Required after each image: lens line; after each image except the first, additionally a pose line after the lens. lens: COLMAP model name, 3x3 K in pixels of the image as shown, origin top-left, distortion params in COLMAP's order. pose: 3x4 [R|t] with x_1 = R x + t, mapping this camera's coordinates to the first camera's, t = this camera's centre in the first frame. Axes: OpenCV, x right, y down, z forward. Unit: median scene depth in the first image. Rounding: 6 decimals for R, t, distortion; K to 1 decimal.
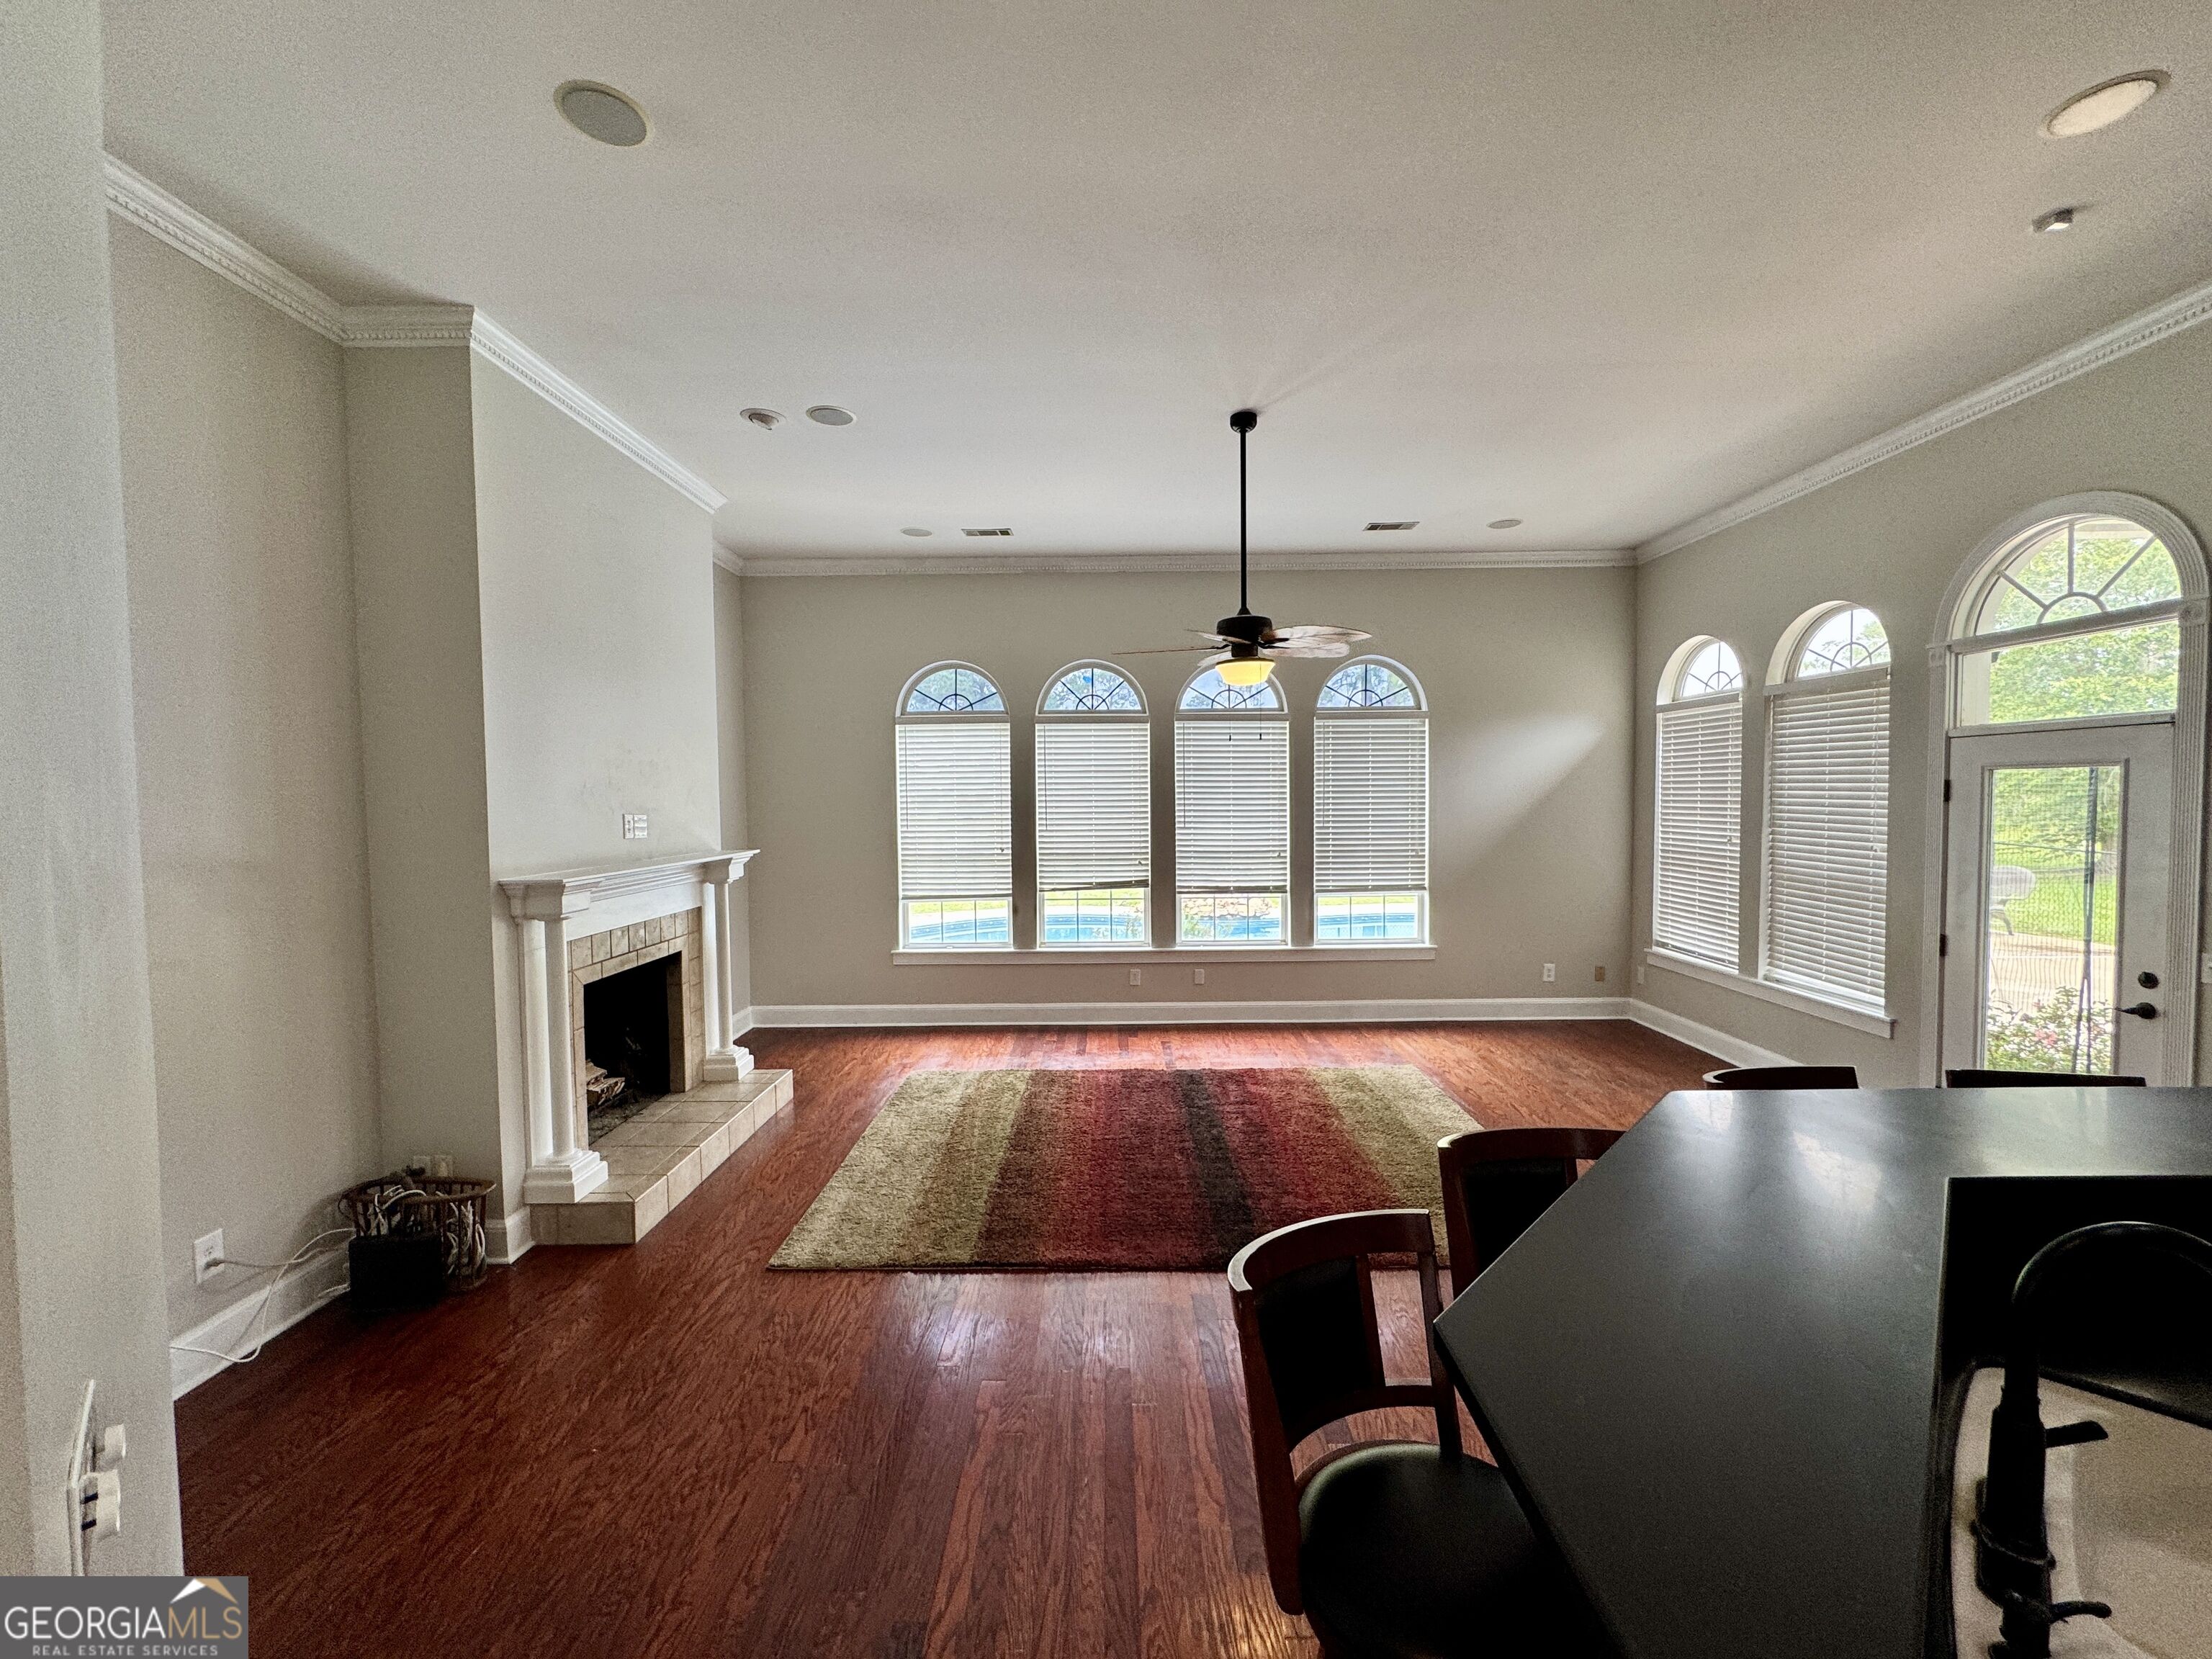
lens RADIAL K [[883.4, 0, 1096.1], [0, 883.4, 835.1], [0, 0, 1]] dist [-0.003917, 0.001182]
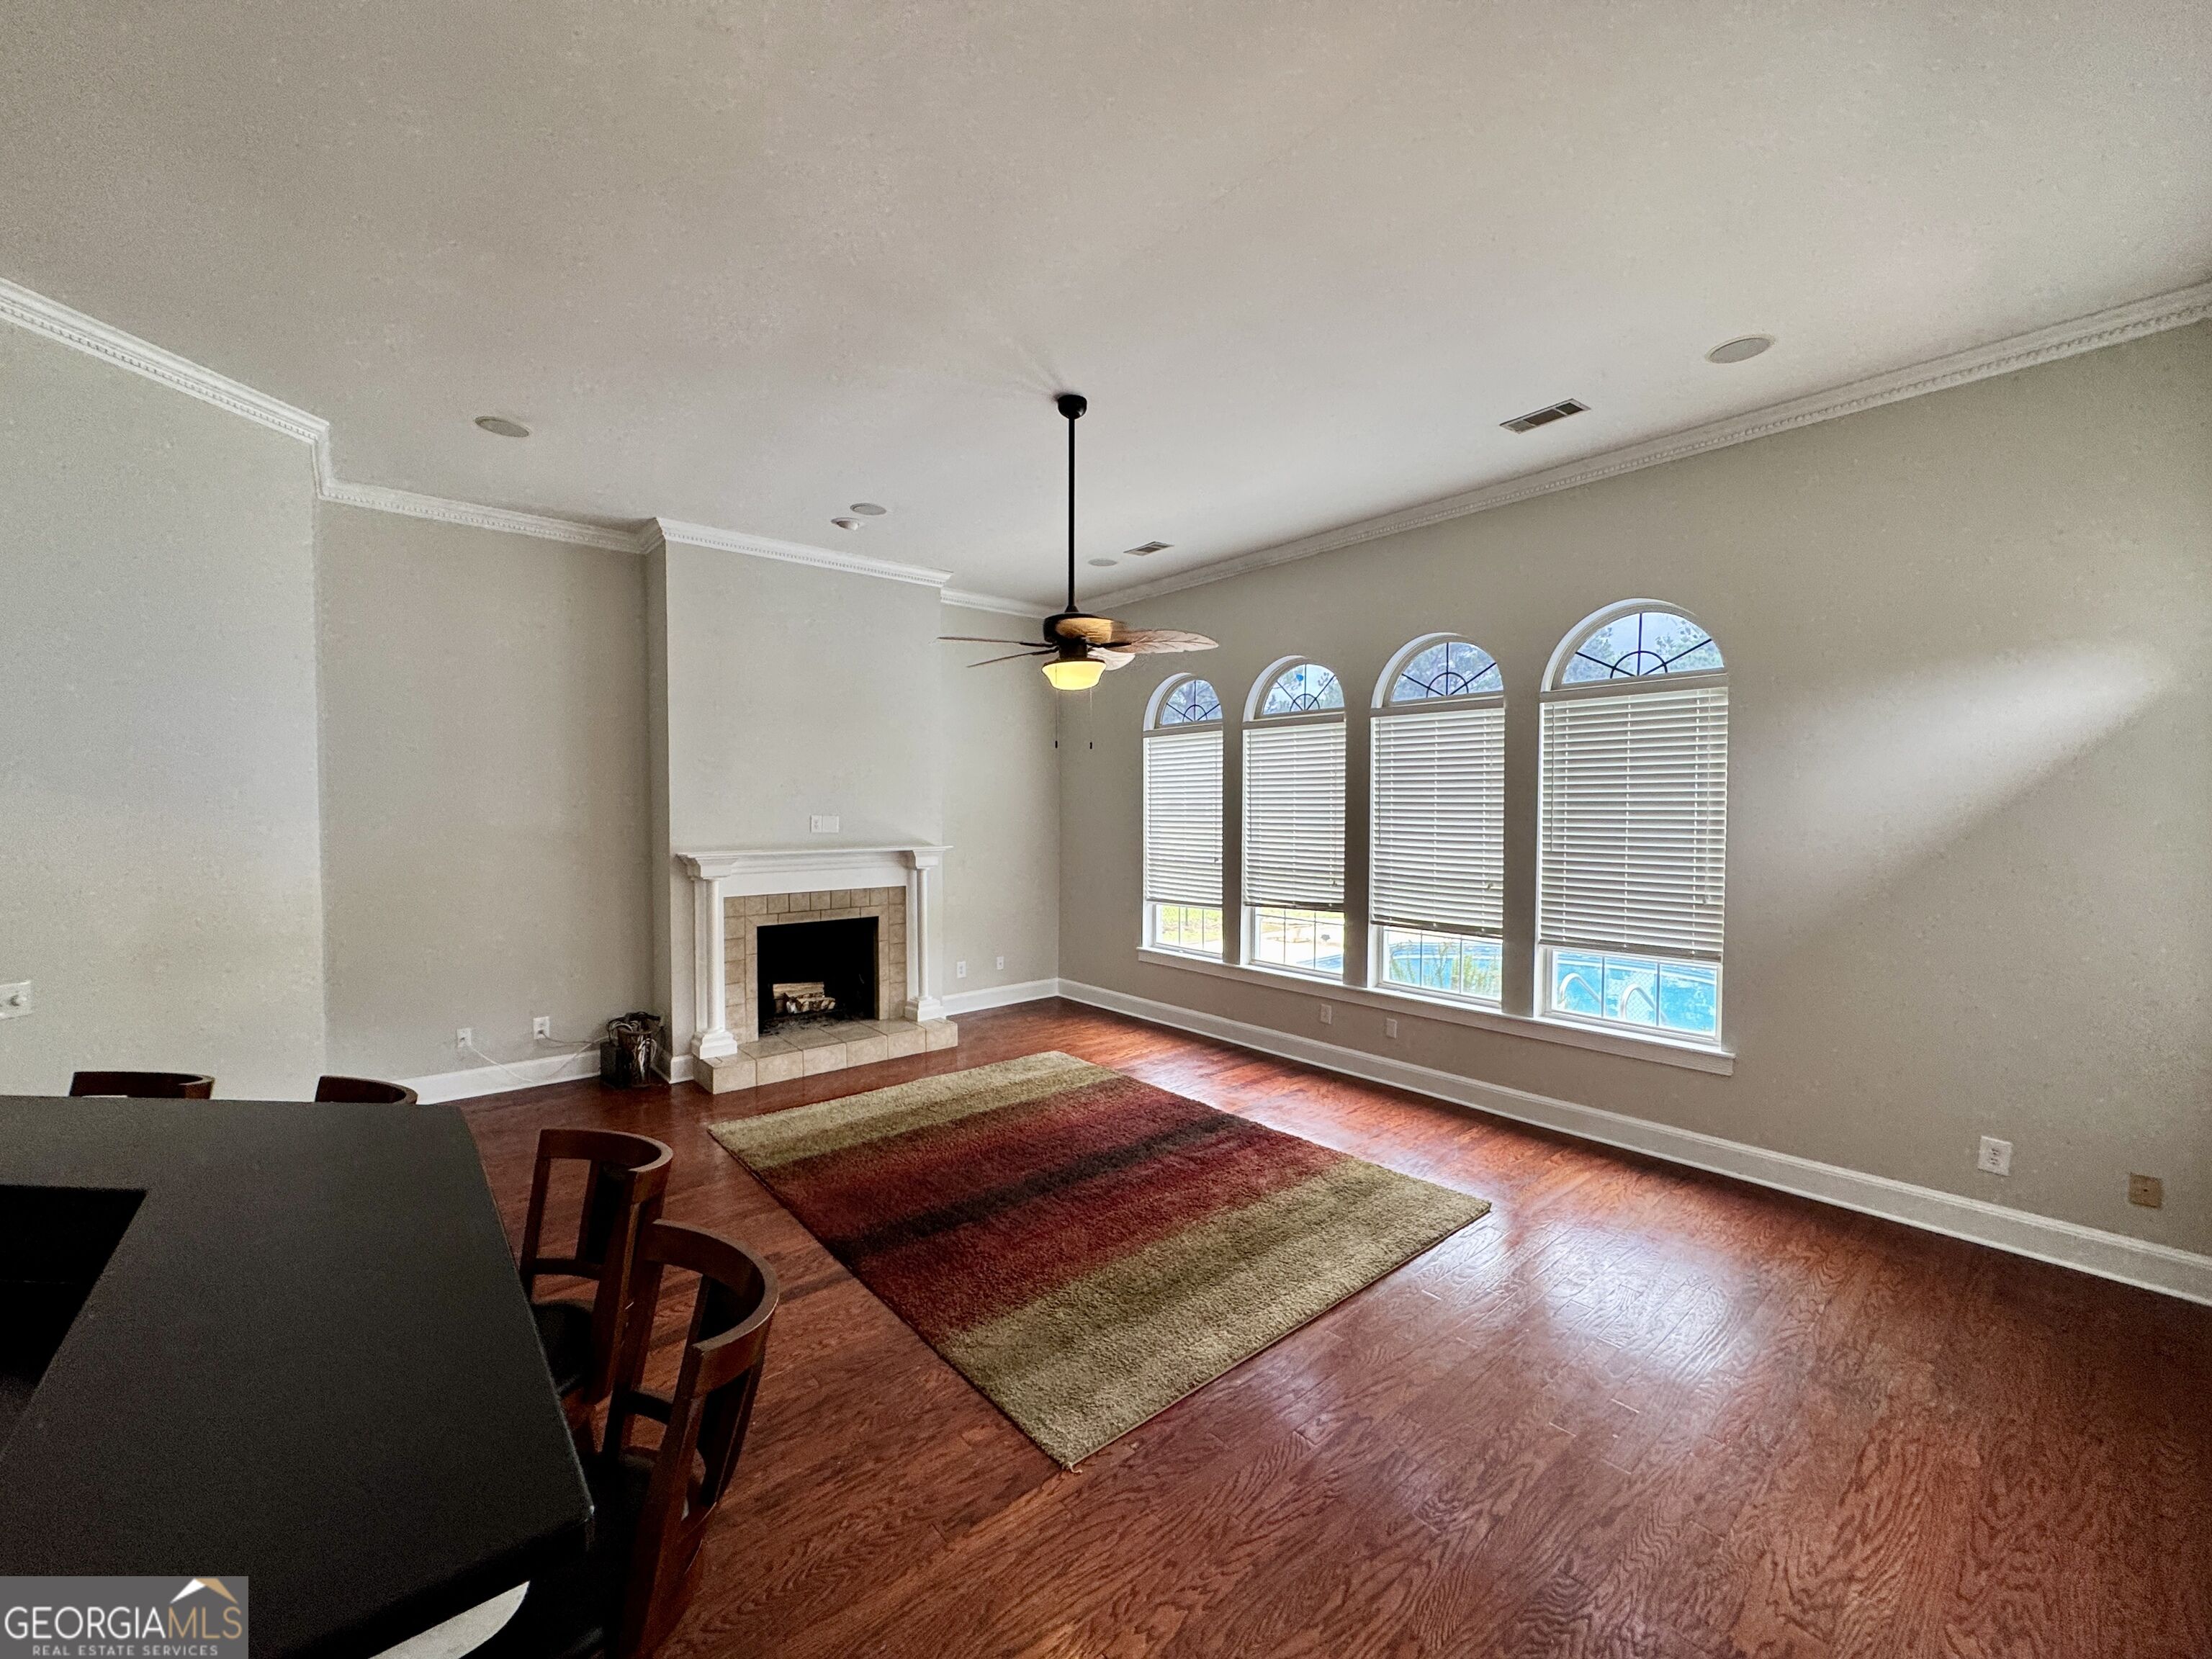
lens RADIAL K [[883.4, 0, 1097.4], [0, 883.4, 834.7], [0, 0, 1]] dist [-0.003917, 0.001182]
pose [[0.651281, 0.035264, -0.758016, 0.571387], [-0.037947, 0.999183, 0.013880, -0.020040], [0.757887, 0.019725, 0.652088, 0.266236]]
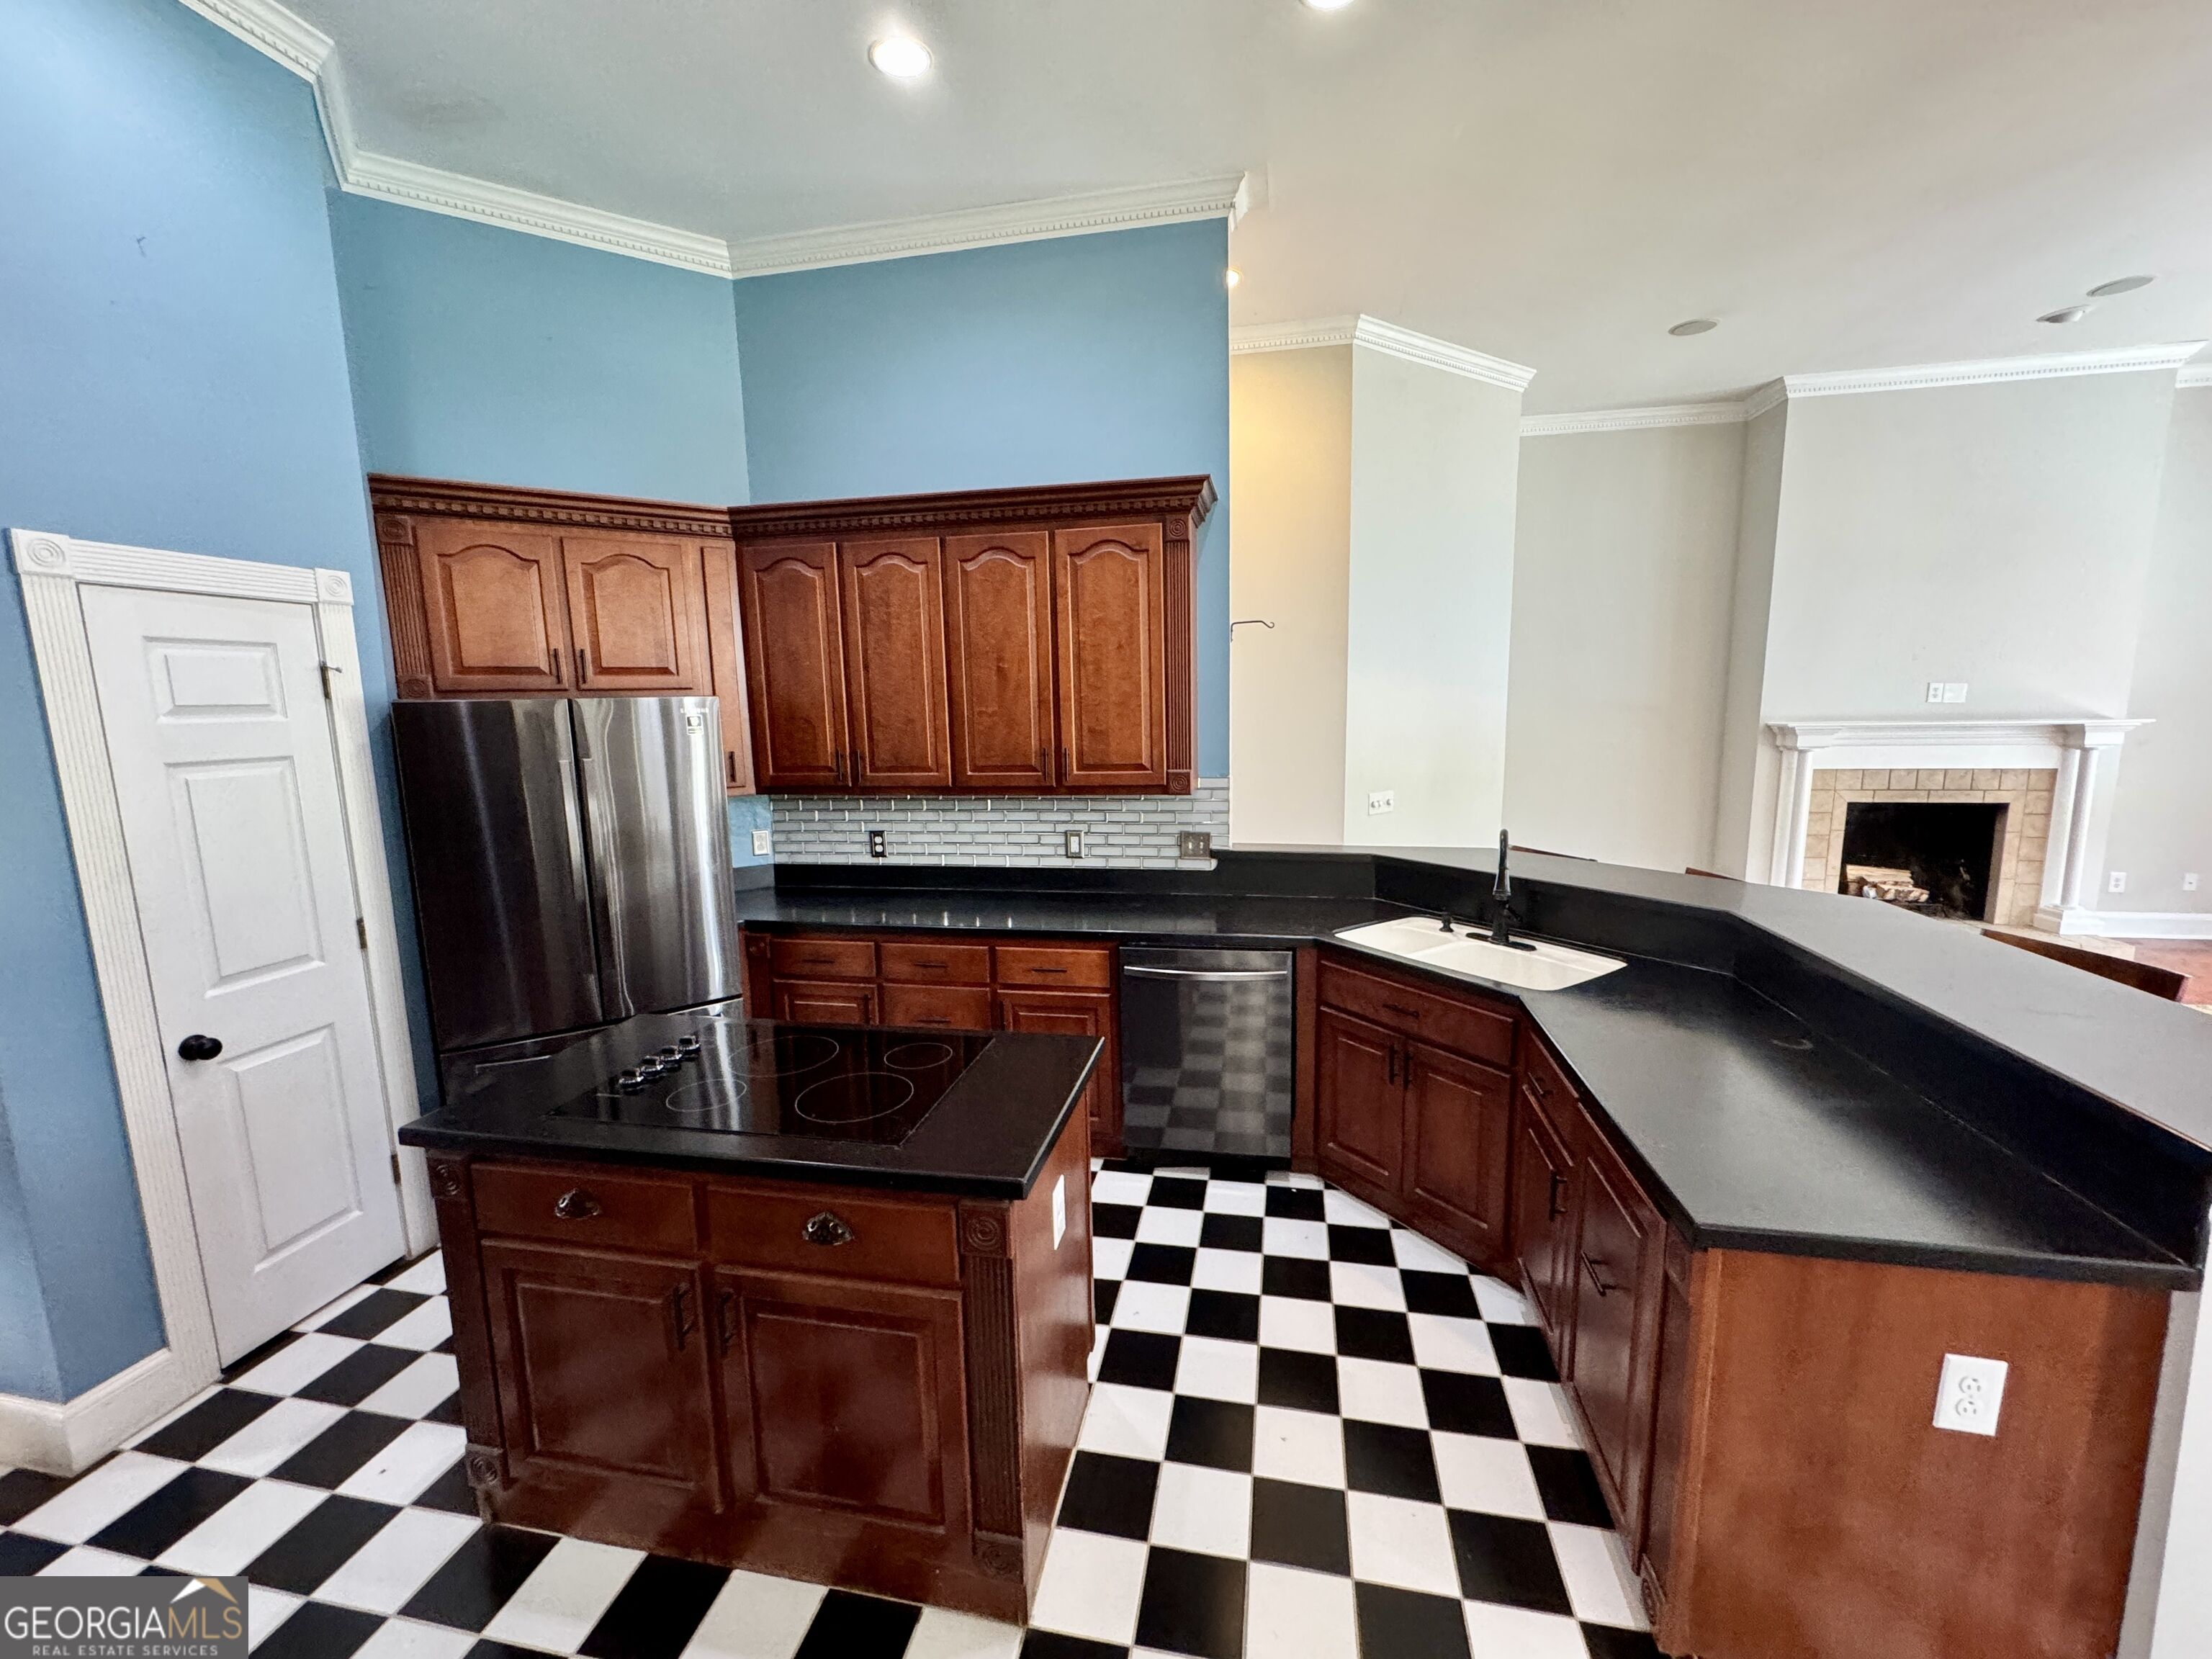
lens RADIAL K [[883.4, 0, 1113.0], [0, 883.4, 834.8], [0, 0, 1]] dist [-0.003917, 0.001182]
pose [[-0.186413, 0.163326, -0.968801, 0.633912], [-0.019235, 0.985290, 0.169807, -0.000598], [0.982283, 0.050289, -0.180529, 0.044544]]
